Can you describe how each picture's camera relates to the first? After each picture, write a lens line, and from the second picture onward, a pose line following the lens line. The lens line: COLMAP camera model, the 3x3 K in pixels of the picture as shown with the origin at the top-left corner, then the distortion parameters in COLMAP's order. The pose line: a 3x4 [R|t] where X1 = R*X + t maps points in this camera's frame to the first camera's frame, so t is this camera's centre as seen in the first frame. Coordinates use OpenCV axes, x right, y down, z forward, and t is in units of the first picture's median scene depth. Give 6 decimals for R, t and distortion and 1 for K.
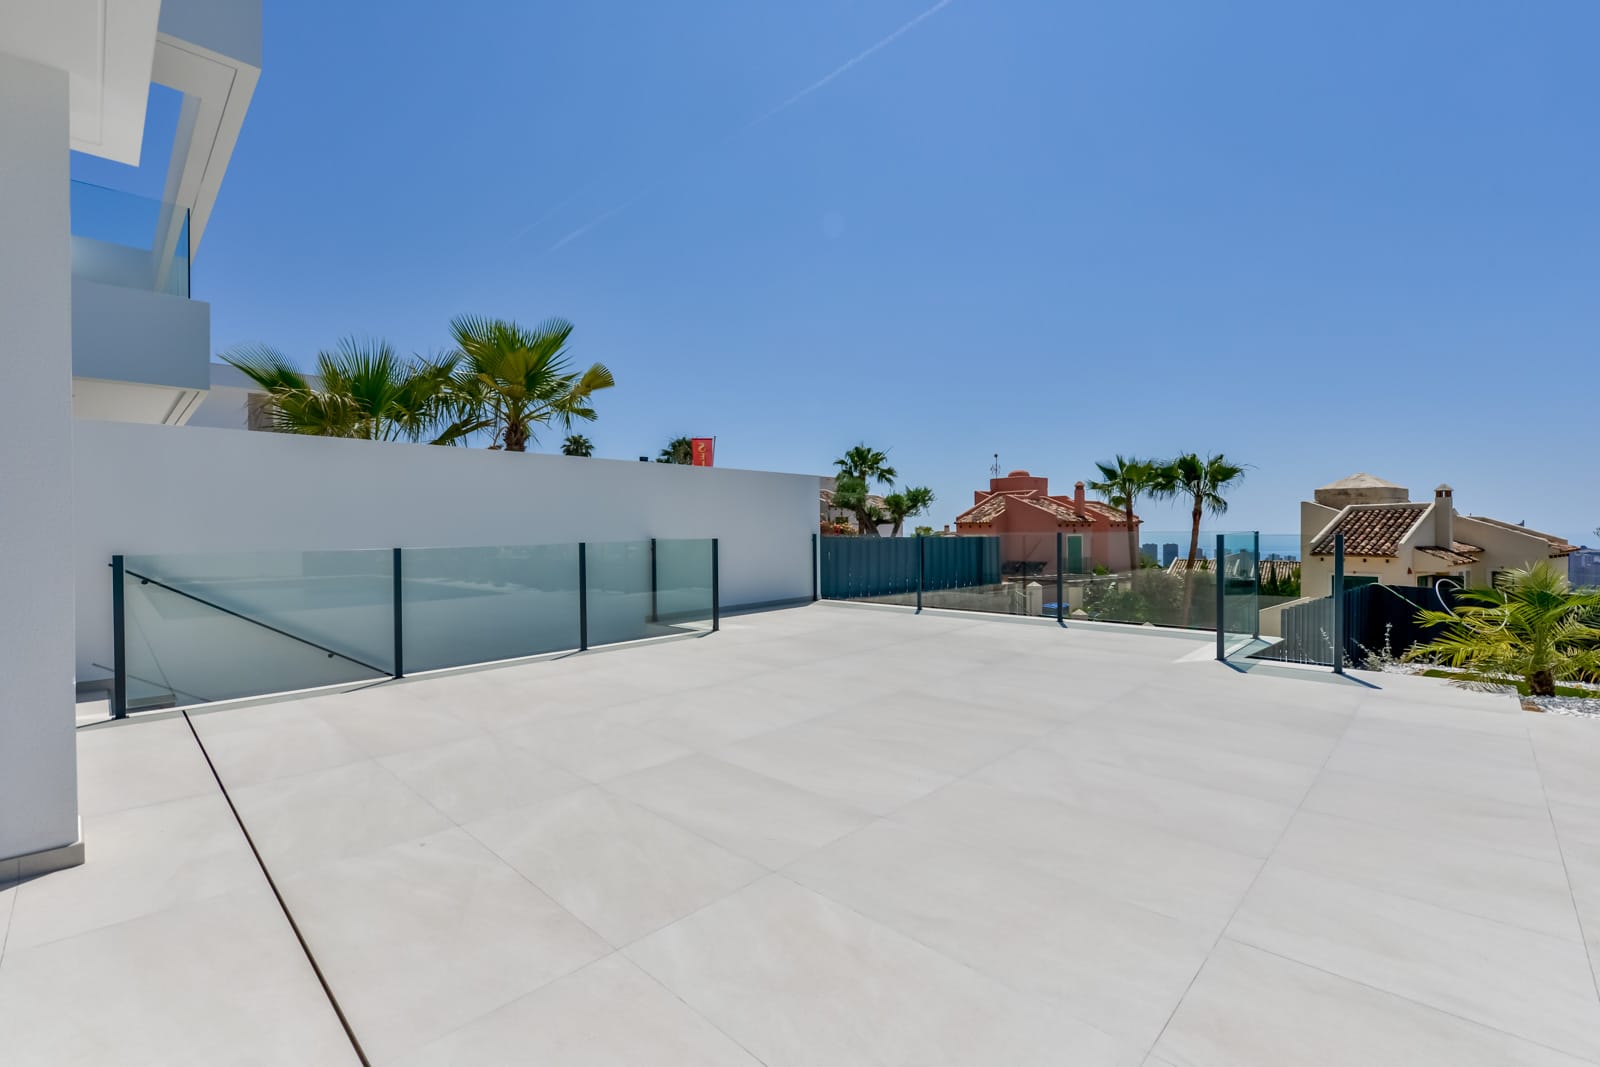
lens RADIAL K [[690.8, 0, 800.0], [0, 690.8, 533.5], [0, 0, 1]] dist [-0.010723, 0.000018]
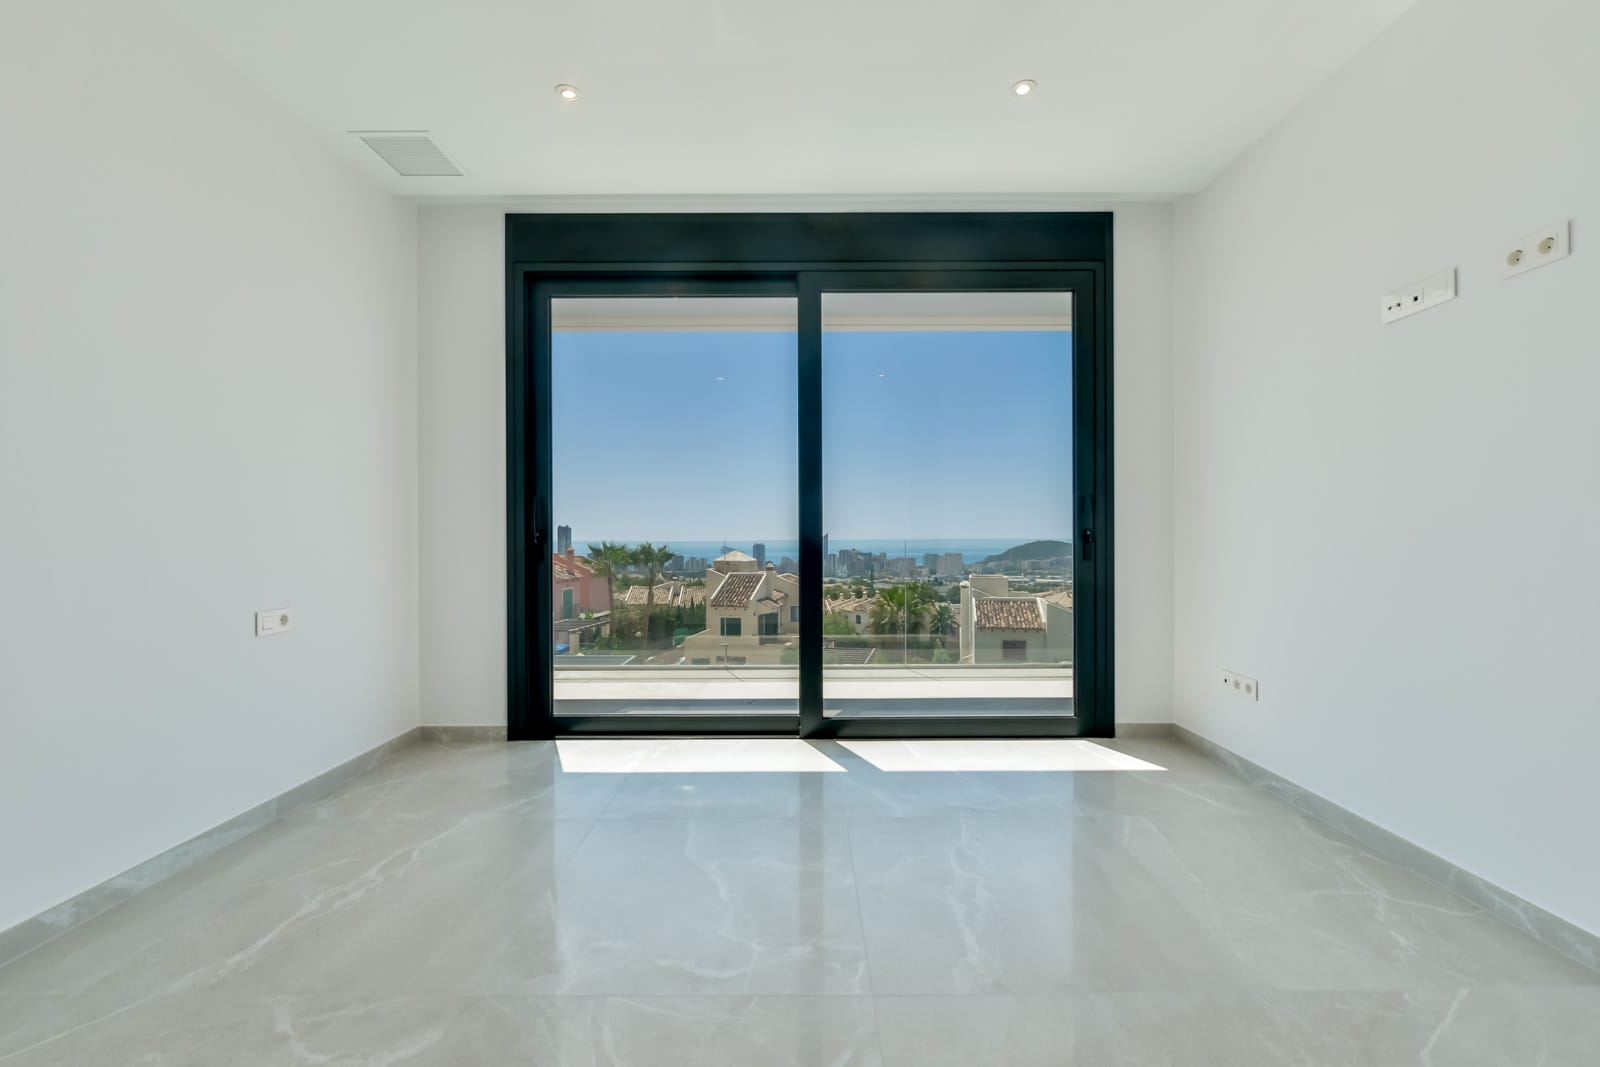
lens RADIAL K [[635.4, 0, 802.9], [0, 635.4, 539.0], [0, 0, 1]] dist [-0.008425, -0.000561]
pose [[0.714355, 0.001104, 0.699783, -0.189993], [0.000807, 0.999997, -0.002402, -0.123904], [-0.699783, 0.002280, 0.714352, -0.276698]]
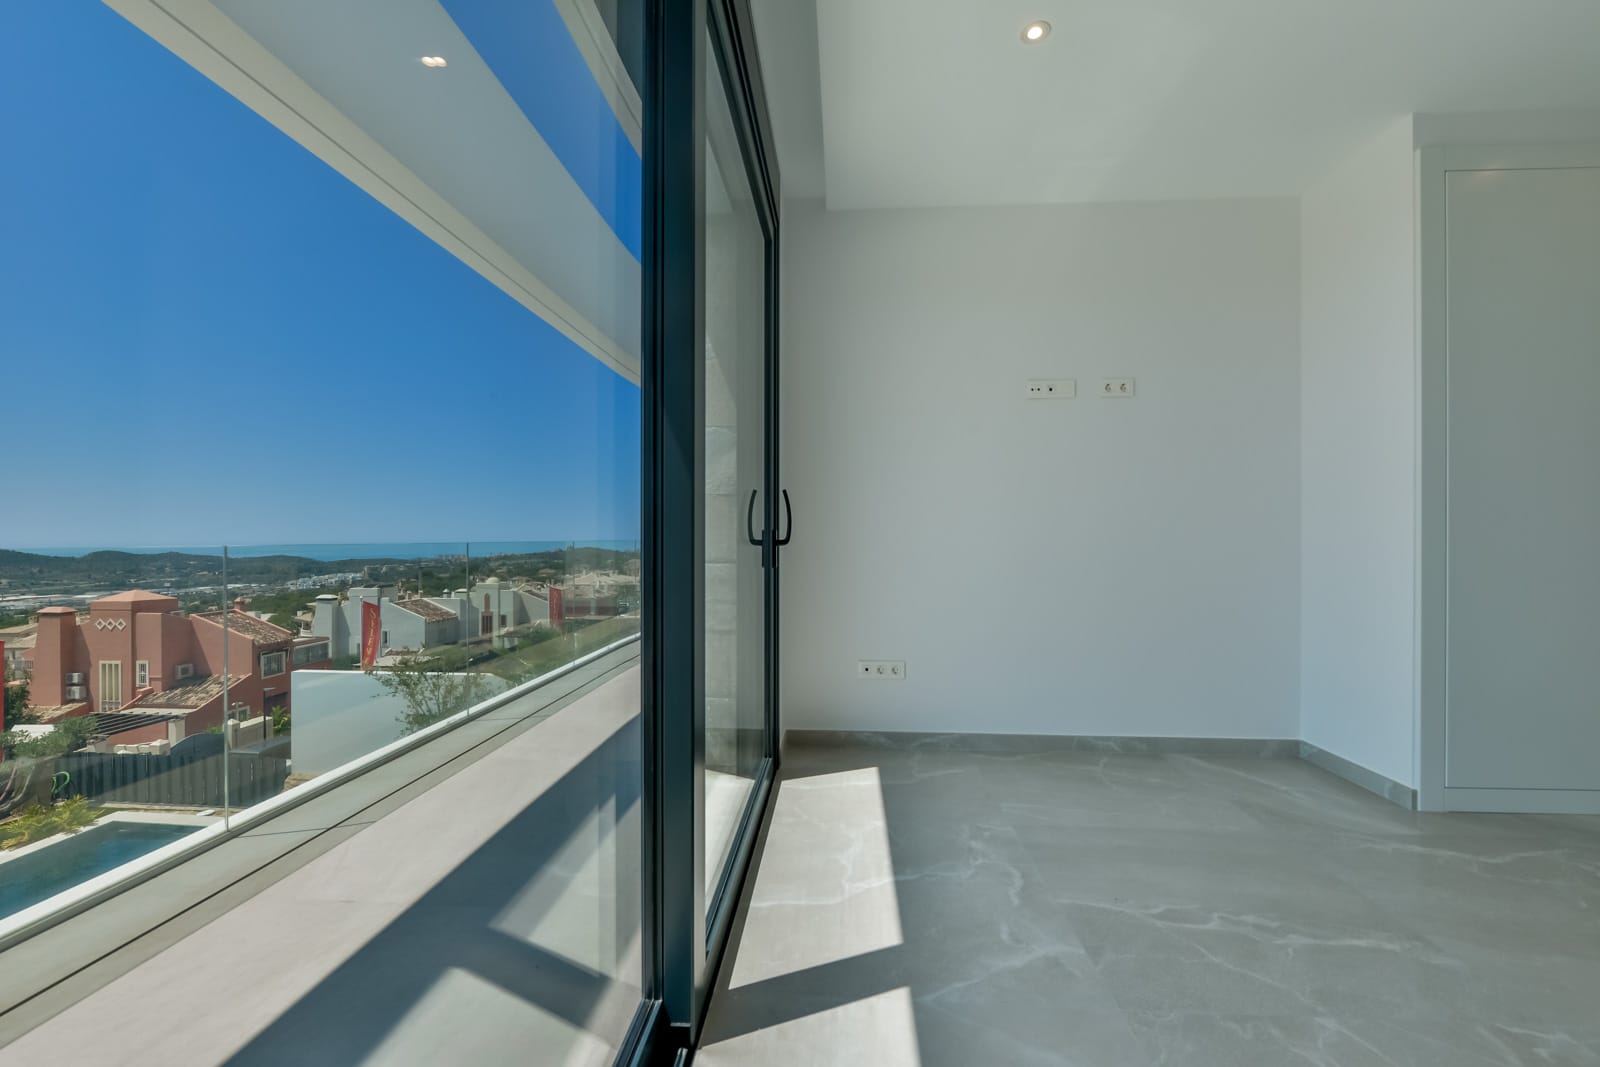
lens RADIAL K [[635.4, 0, 802.9], [0, 635.4, 539.0], [0, 0, 1]] dist [-0.008425, -0.000561]
pose [[-0.653819, 0.004598, 0.756637, -0.150200], [0.005583, 0.999984, -0.001252, -0.124503], [-0.756630, 0.003405, -0.653834, -0.173304]]
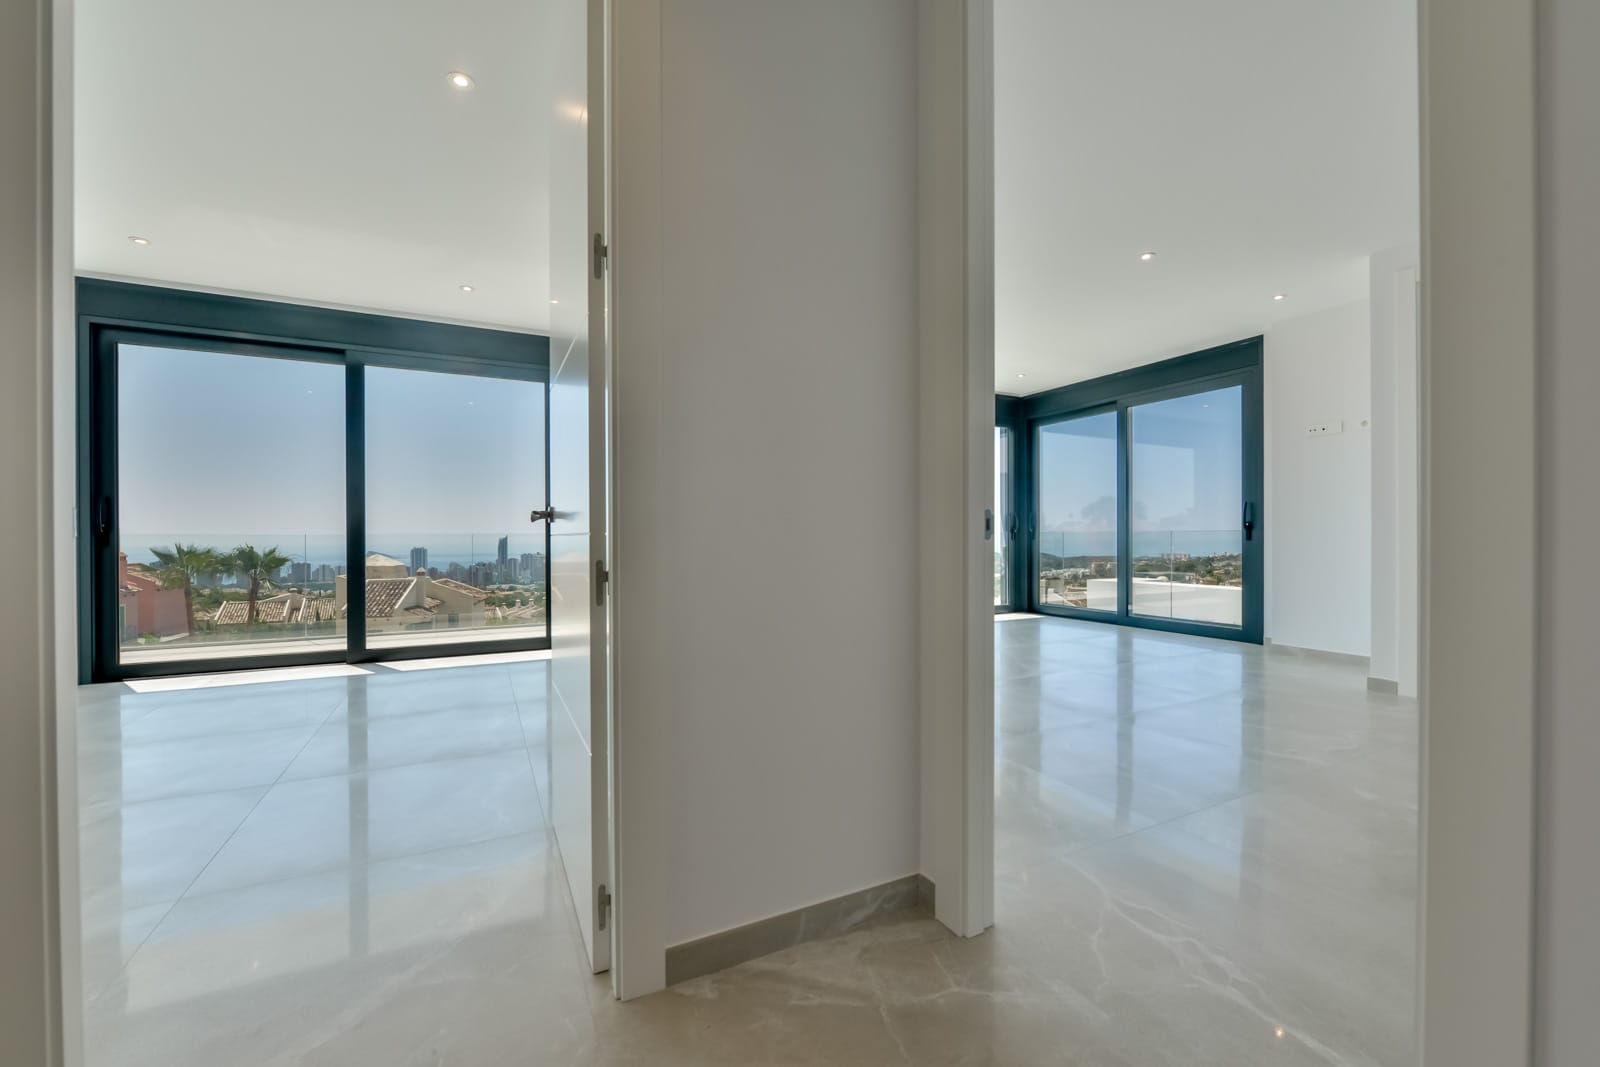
lens RADIAL K [[641.9, 0, 801.6], [0, 641.9, 538.5], [0, 0, 1]] dist [-0.005055, -0.000452]
pose [[0.320957, 0.003906, 0.947086, -0.232257], [0.004640, 0.999973, -0.005696, -0.120459], [-0.947082, 0.006223, 0.320930, -0.362352]]
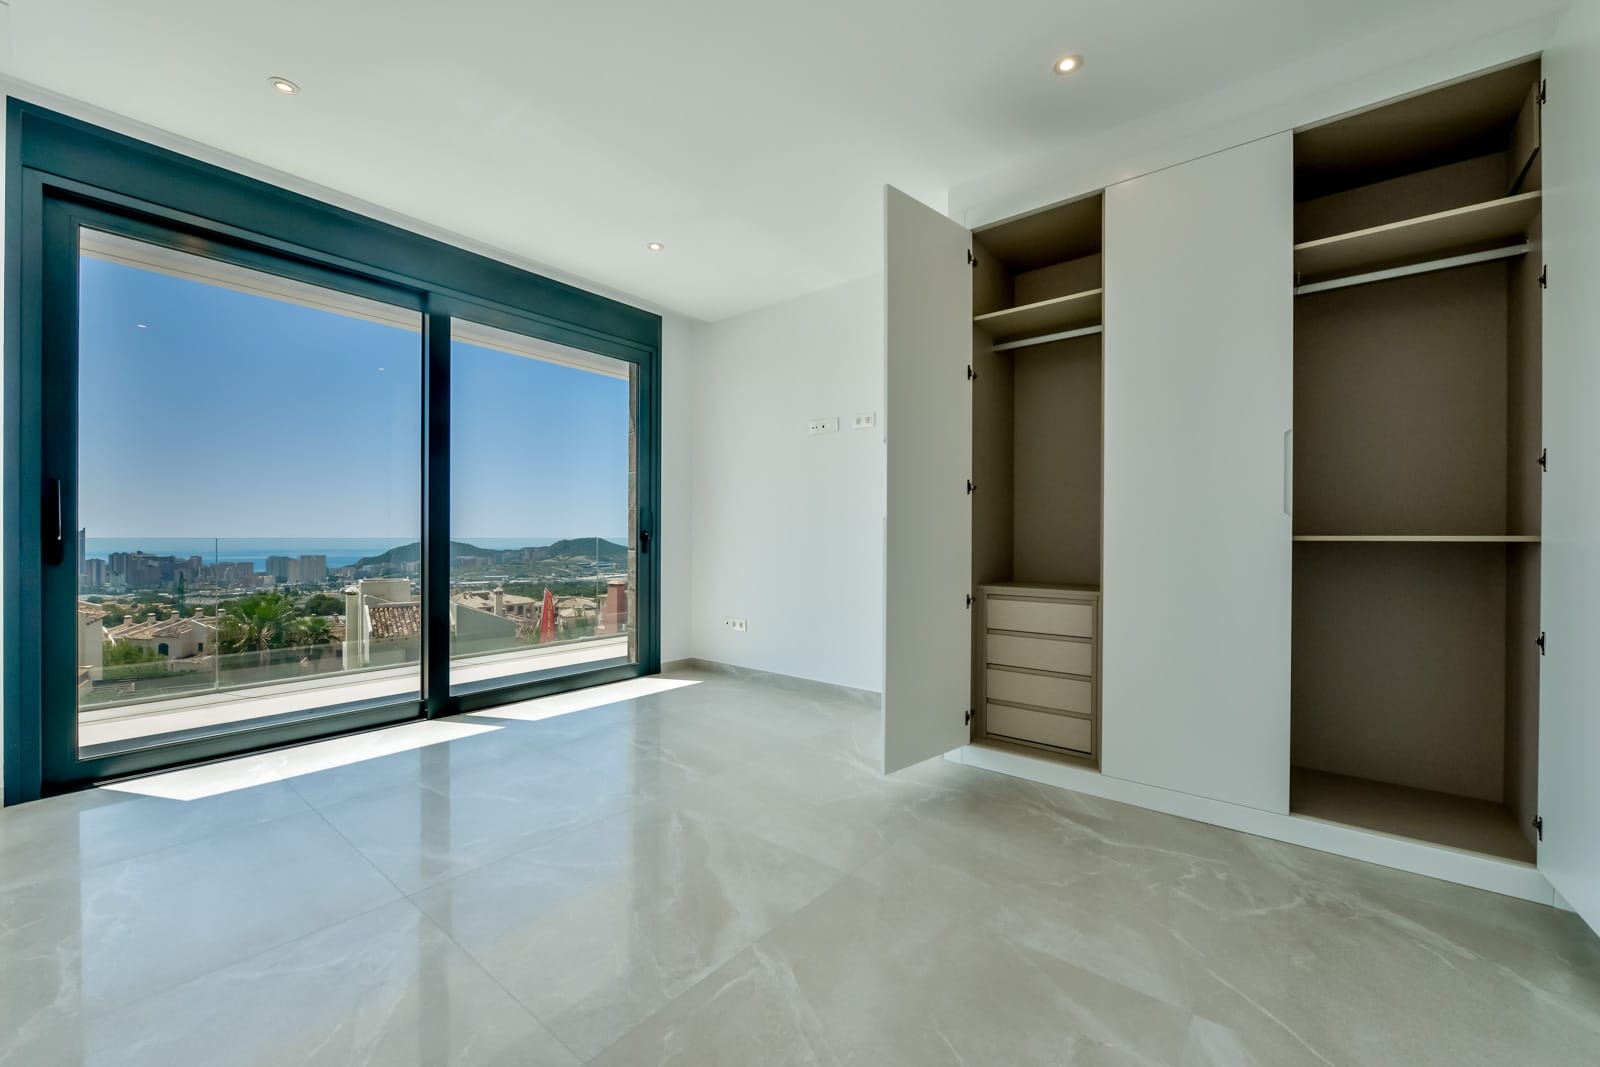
lens RADIAL K [[635.4, 0, 802.9], [0, 635.4, 539.0], [0, 0, 1]] dist [-0.008425, -0.000561]
pose [[-0.096206, 0.002052, 0.995359, -0.240089], [-0.001577, 0.999996, -0.002214, -0.123619], [-0.995360, -0.001782, -0.096202, -0.256177]]
